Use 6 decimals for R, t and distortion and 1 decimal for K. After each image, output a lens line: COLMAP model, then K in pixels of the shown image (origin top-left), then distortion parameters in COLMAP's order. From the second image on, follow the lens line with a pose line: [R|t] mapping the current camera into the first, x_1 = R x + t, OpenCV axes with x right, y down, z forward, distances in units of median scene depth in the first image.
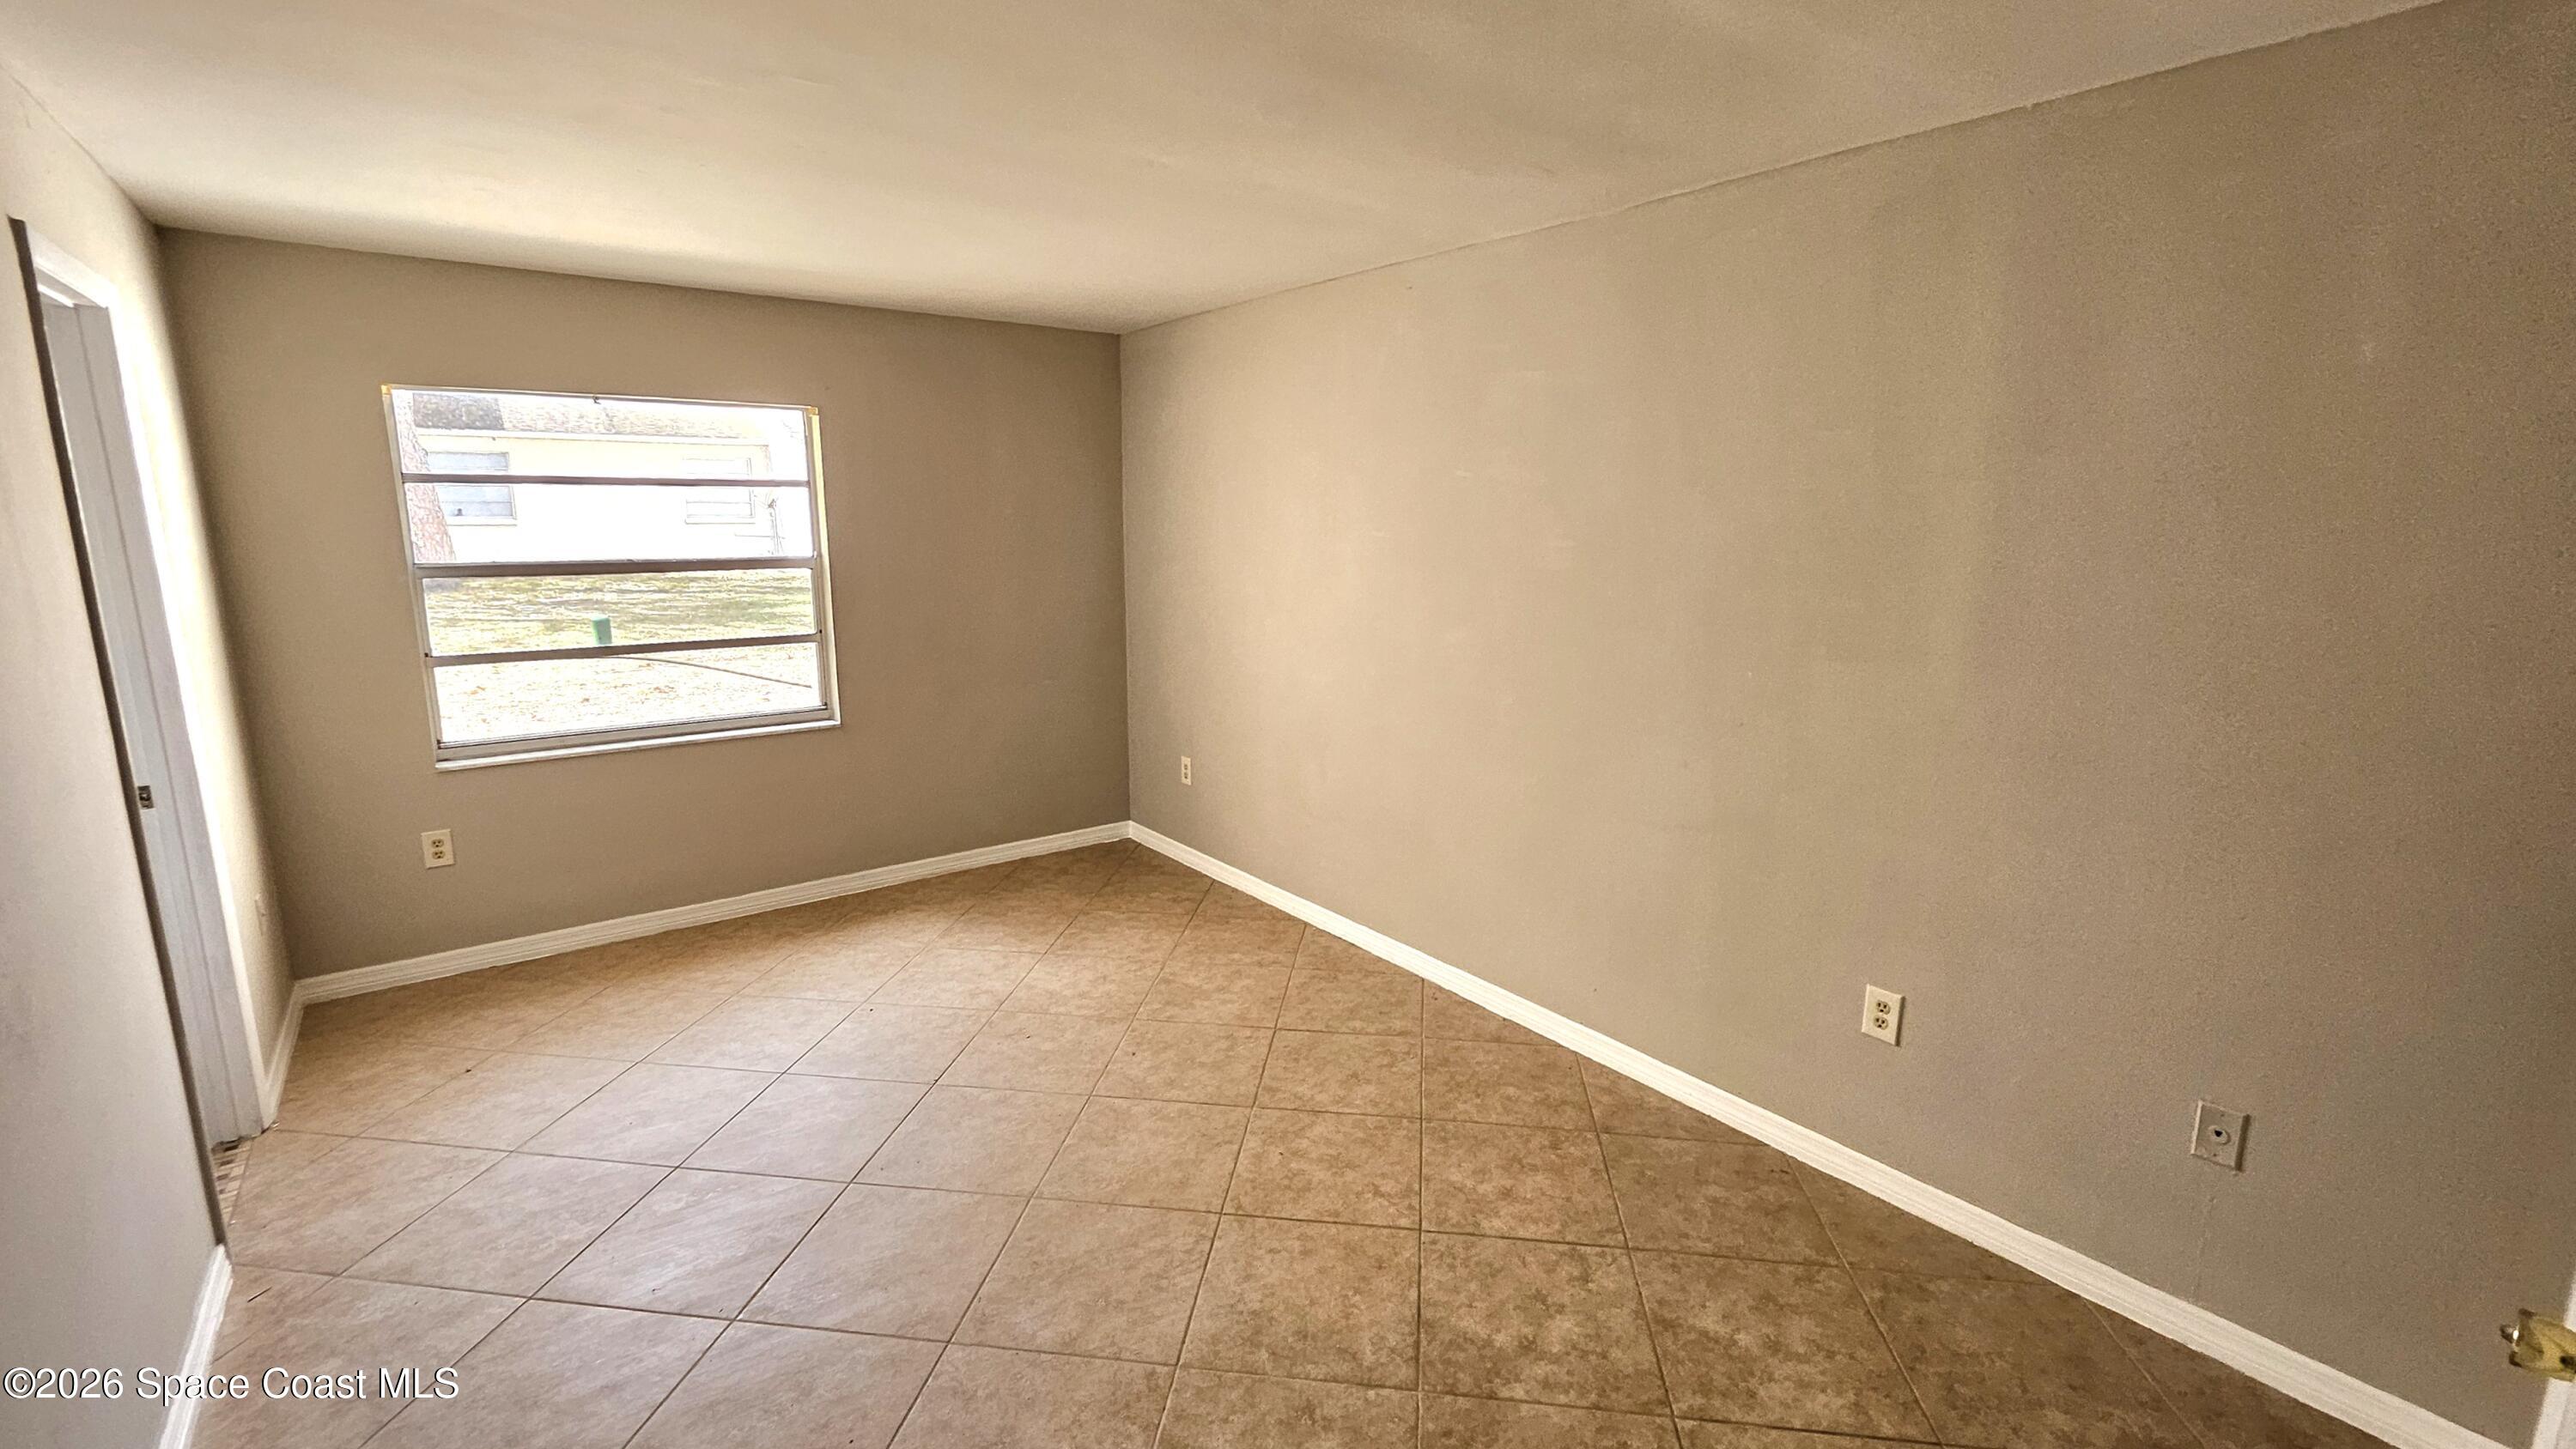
lens RADIAL K [[1048.5, 0, 1286.1], [0, 1048.5, 709.6], [0, 0, 1]] dist [-0.001127, -0.000076]
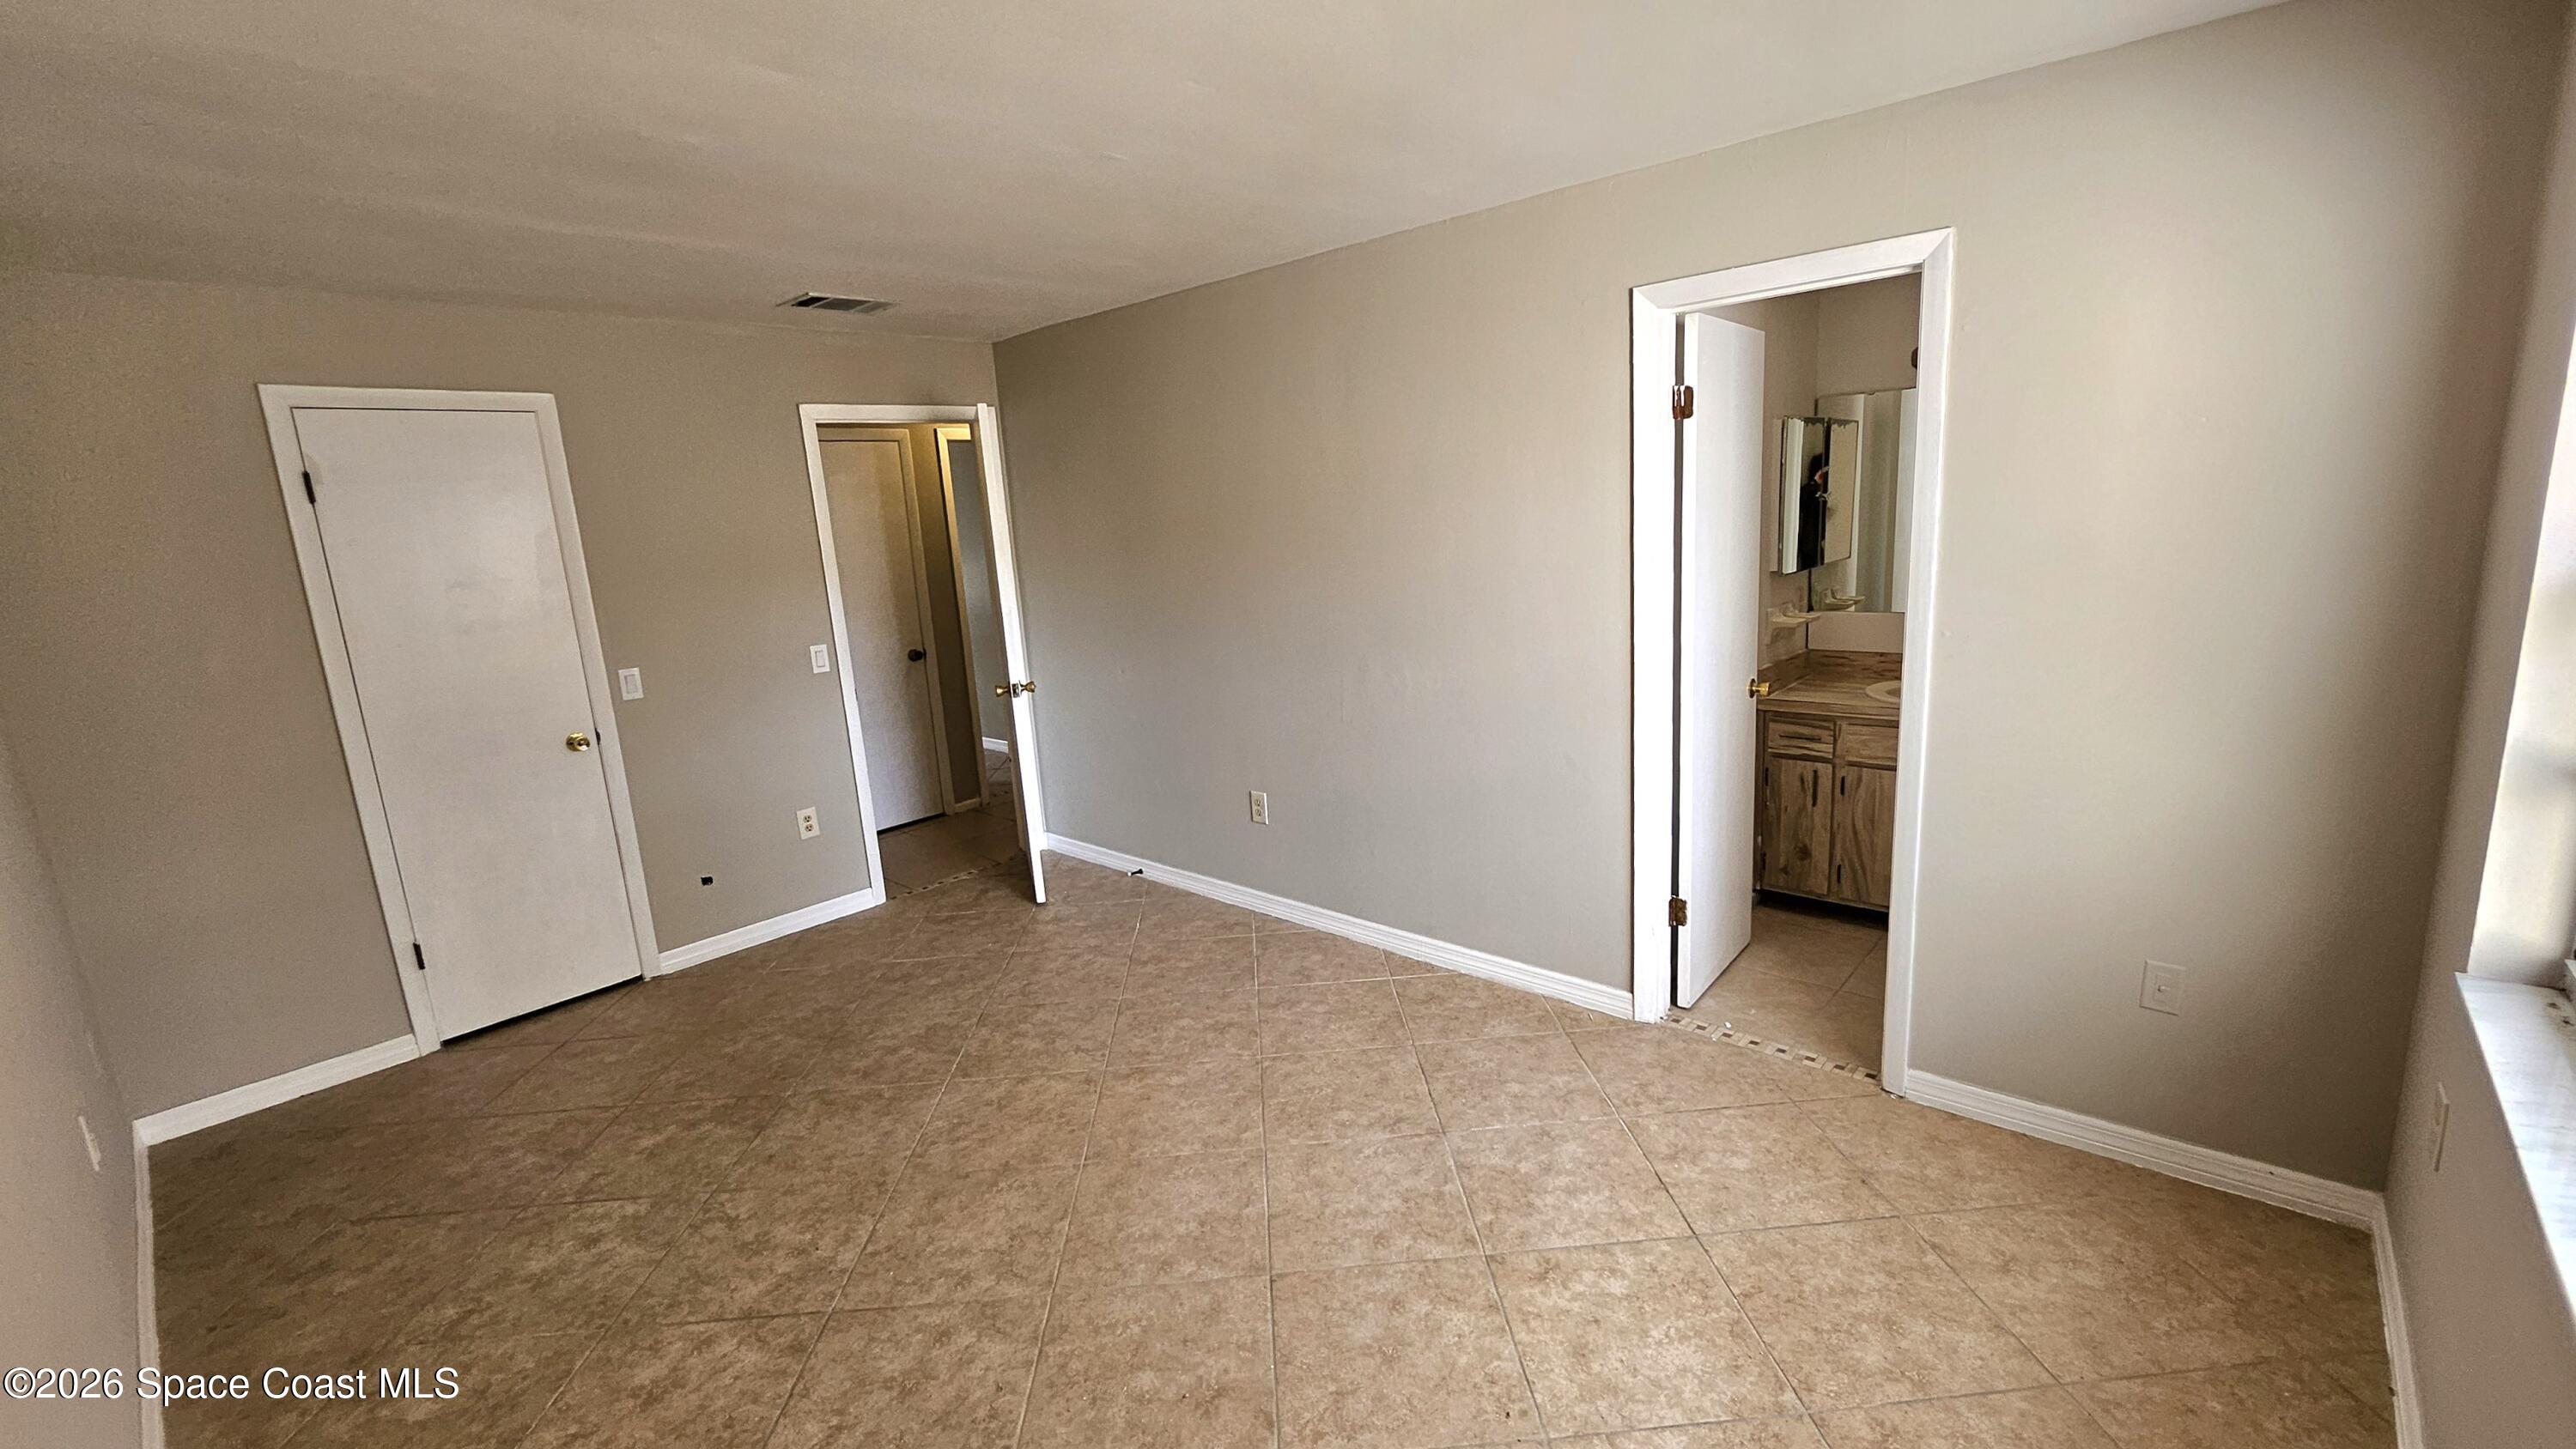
lens RADIAL K [[1048.5, 0, 1286.1], [0, 1048.5, 709.6], [0, 0, 1]] dist [-0.001127, -0.000076]
pose [[-0.982924, 0.087797, -0.161719, -0.294987], [0.022632, 0.929844, 0.367258, -0.325595], [0.182617, 0.357326, -0.915952, 1.738068]]
